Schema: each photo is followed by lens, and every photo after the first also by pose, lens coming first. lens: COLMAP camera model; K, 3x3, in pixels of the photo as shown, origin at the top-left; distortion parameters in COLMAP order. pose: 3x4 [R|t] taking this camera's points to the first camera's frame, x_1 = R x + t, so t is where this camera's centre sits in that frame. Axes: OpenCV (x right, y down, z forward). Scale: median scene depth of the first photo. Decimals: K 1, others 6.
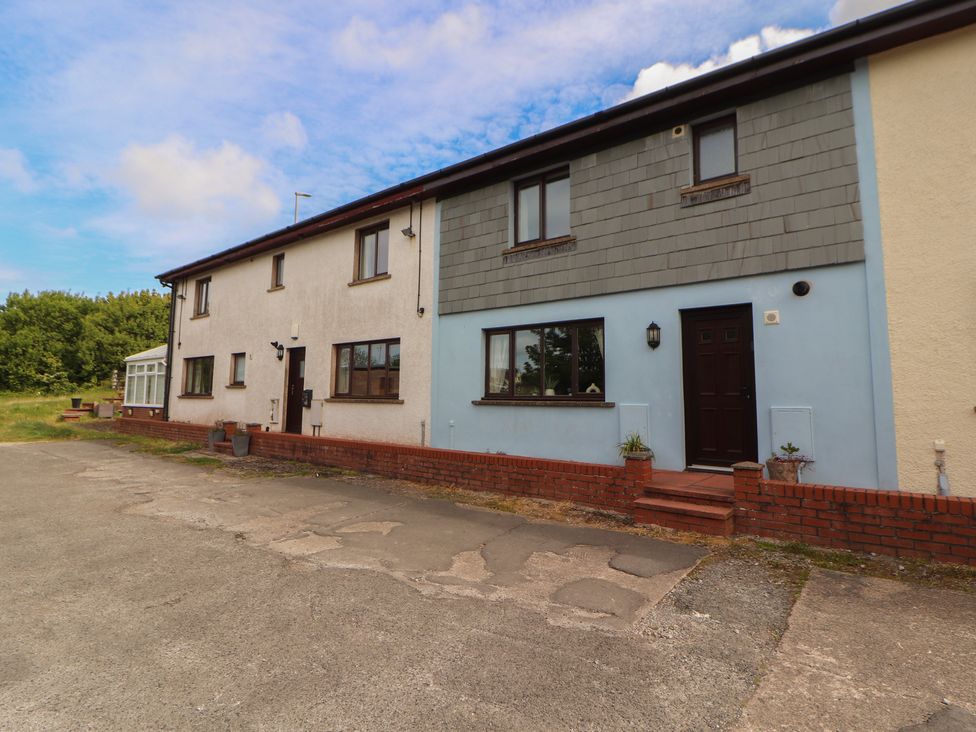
lens RADIAL K [[535.1, 0, 484.7], [0, 535.1, 356.2], [0, 0, 1]] dist [0.002733, -0.005503]
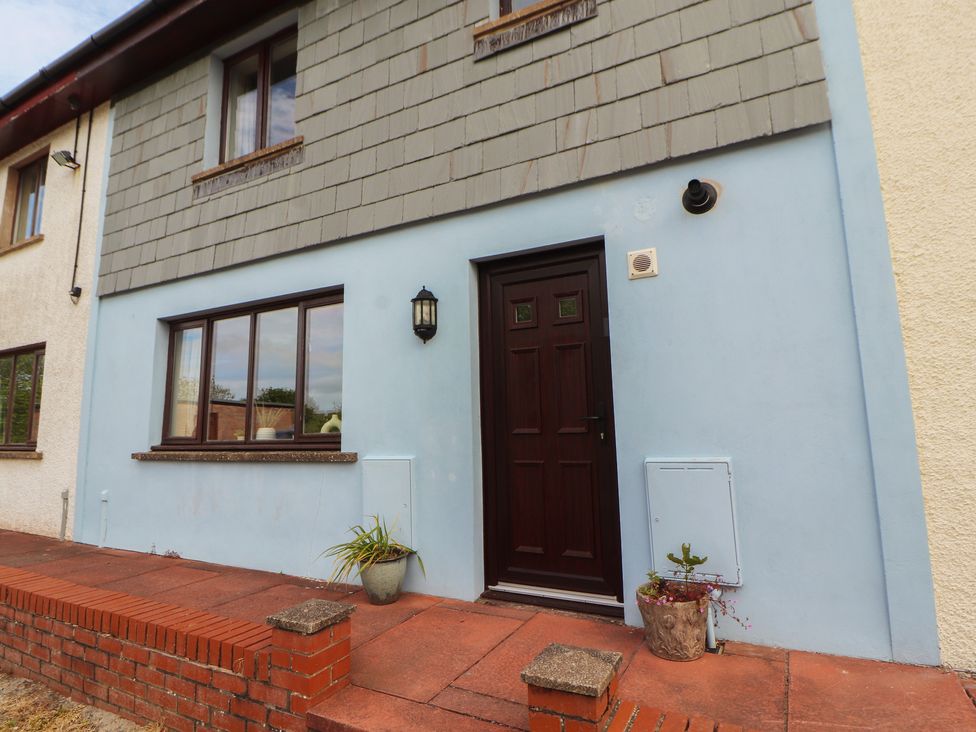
lens RADIAL K [[535.1, 0, 490.8], [0, 535.1, 367.3], [0, 0, 1]] dist [0.002733, -0.005503]
pose [[0.985287, -0.016149, 0.170141, 0.290866], [0.020990, 0.999423, -0.026693, 0.024129], [-0.169611, 0.029871, 0.985058, 0.506995]]
